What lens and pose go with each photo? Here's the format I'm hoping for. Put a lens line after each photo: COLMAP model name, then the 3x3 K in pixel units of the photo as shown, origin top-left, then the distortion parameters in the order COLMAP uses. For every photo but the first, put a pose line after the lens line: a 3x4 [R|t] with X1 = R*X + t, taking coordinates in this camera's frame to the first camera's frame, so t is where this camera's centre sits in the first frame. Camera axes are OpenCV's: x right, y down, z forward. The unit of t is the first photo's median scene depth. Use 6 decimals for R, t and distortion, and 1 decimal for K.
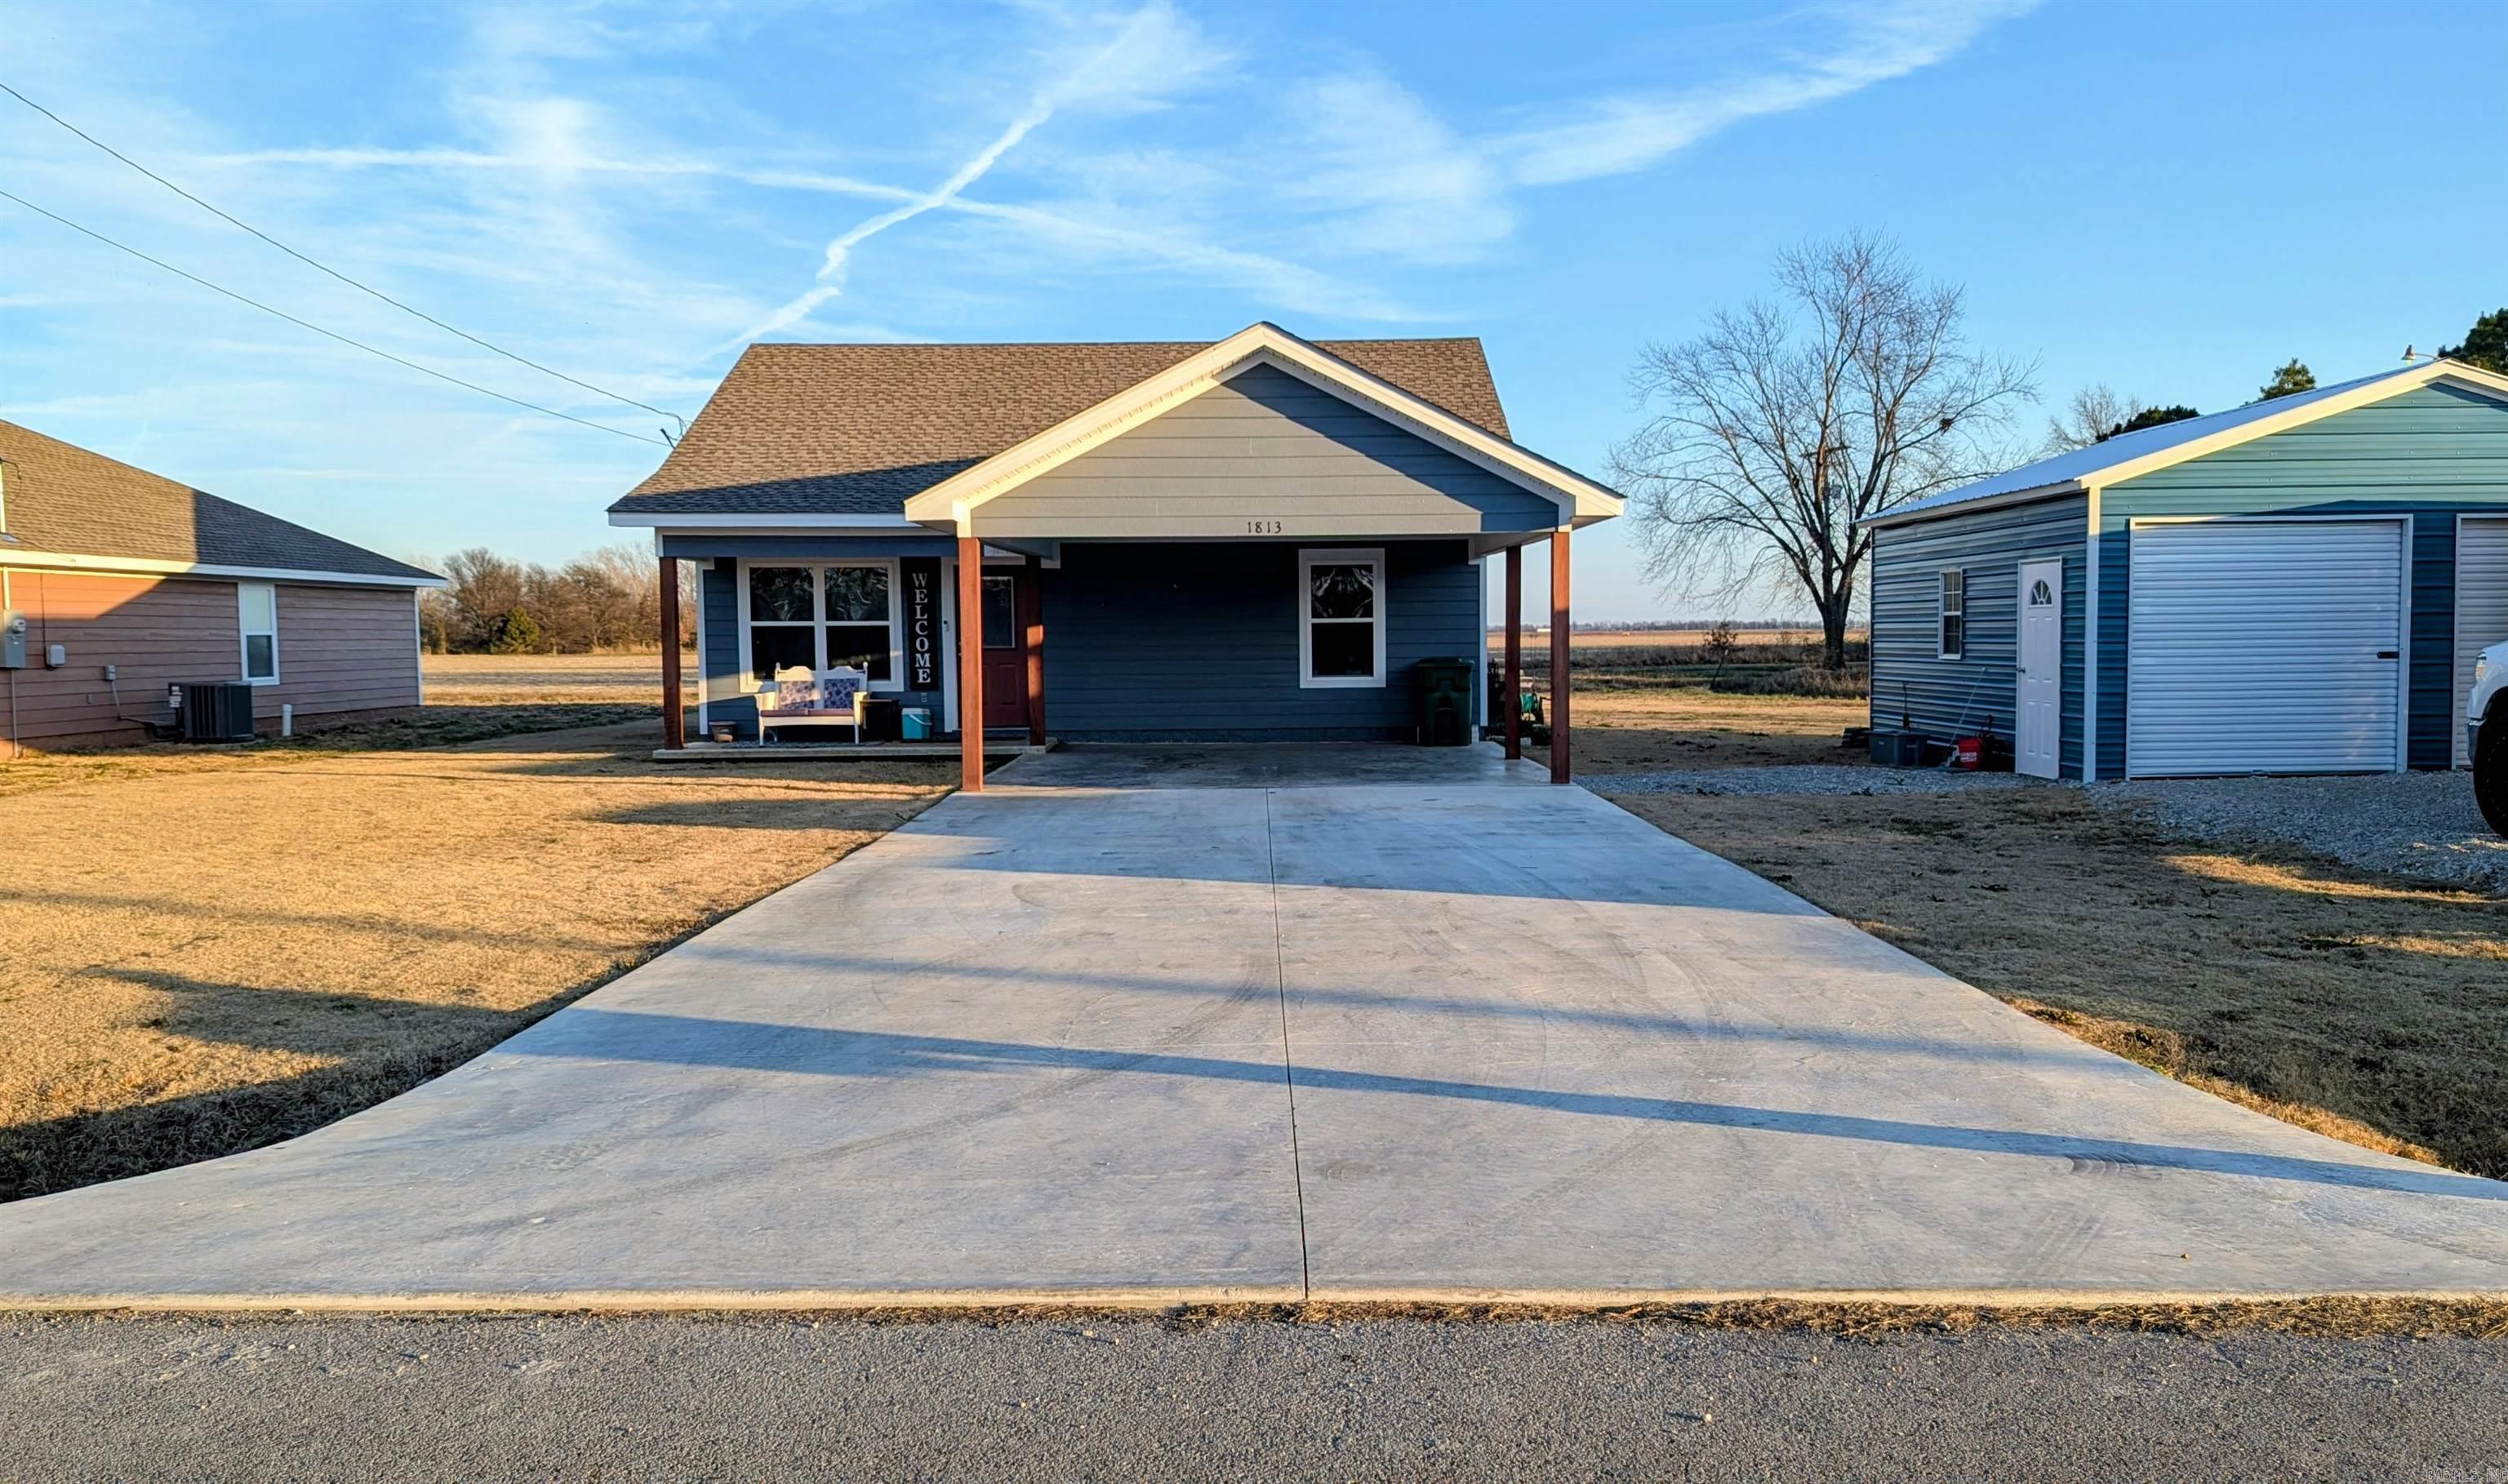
lens RADIAL K [[1963.0, 0, 1274.3], [0, 1963.0, 742.0], [0, 0, 1]] dist [0.033283, -0.001965]
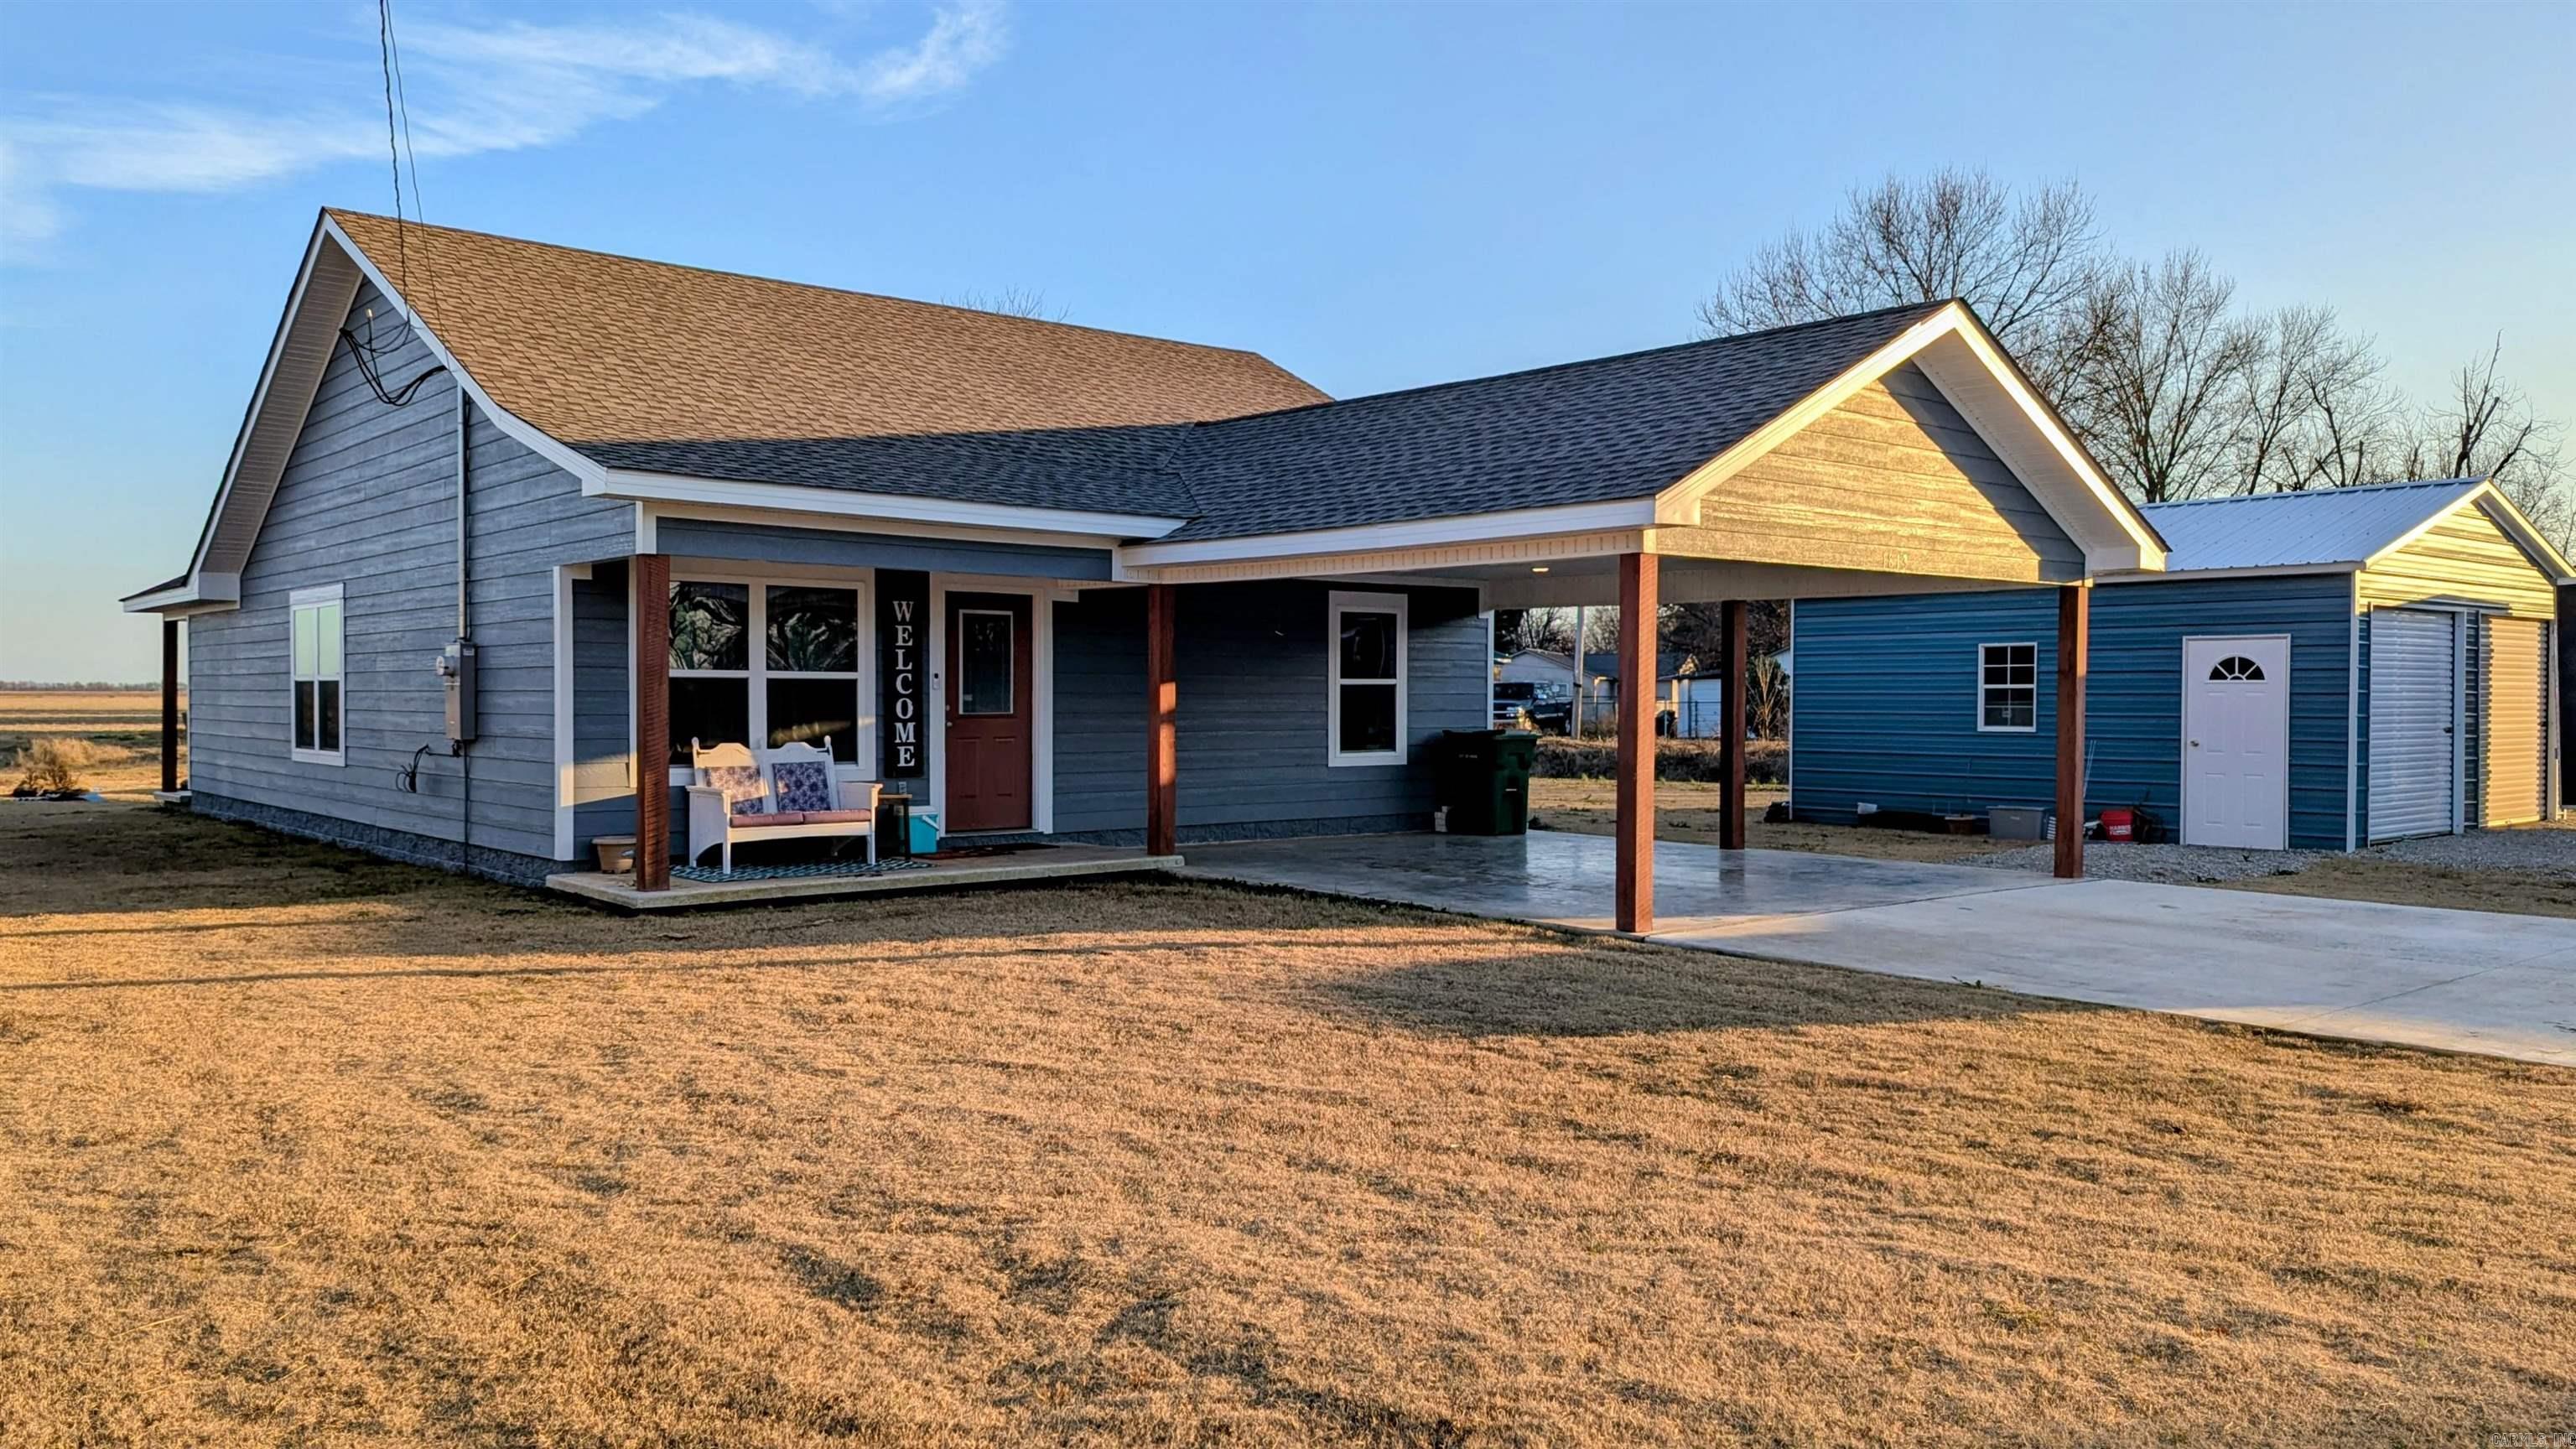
lens RADIAL K [[1895.1, 0, 1289.4], [0, 1895.1, 721.1], [0, 0, 1]] dist [0.051071, -0.058209]
pose [[0.770531, 0.002561, 0.637398, -0.485172], [0.025440, 0.999072, -0.034768, -0.019995], [-0.636895, 0.043006, 0.769750, 0.425831]]
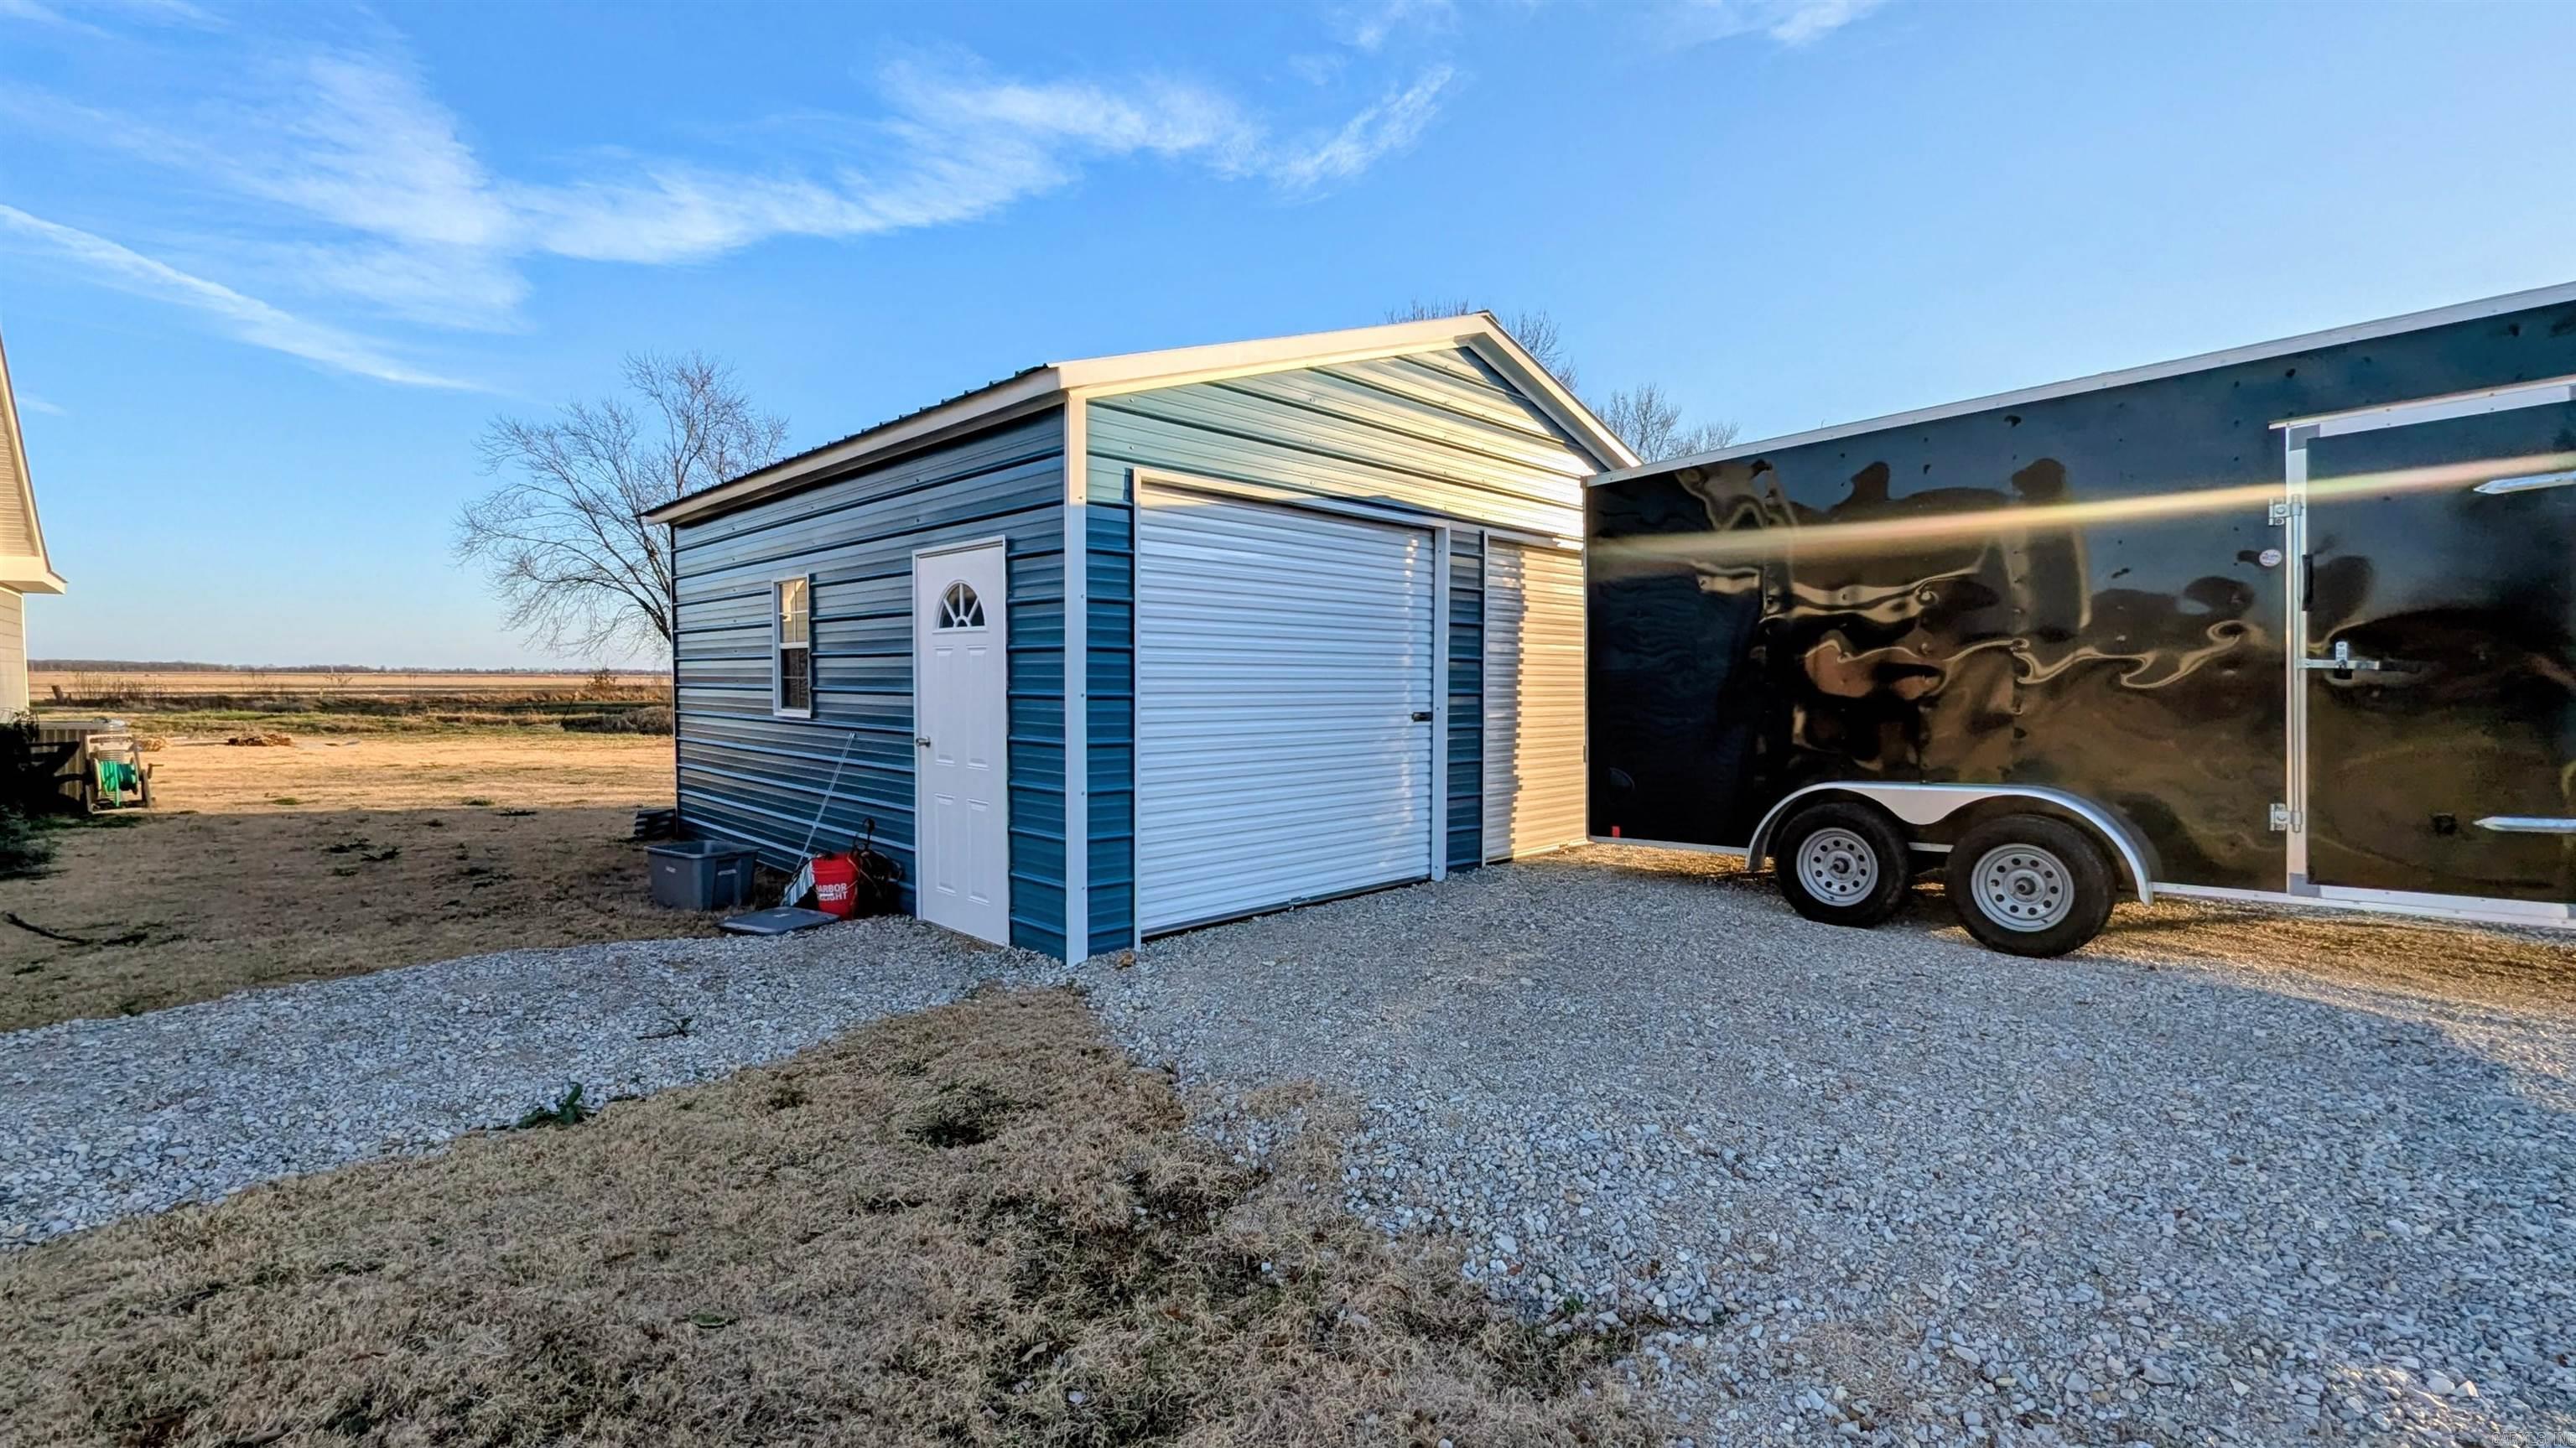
lens RADIAL K [[1088.9, 0, 1312.3], [0, 1088.9, 741.8], [0, 0, 1]] dist [0.002007, -0.001543]
pose [[0.711957, -0.025903, 0.701745, 0.187819], [0.024890, 0.999622, 0.011646, -0.029761], [-0.701782, 0.009175, 0.712333, 0.551523]]
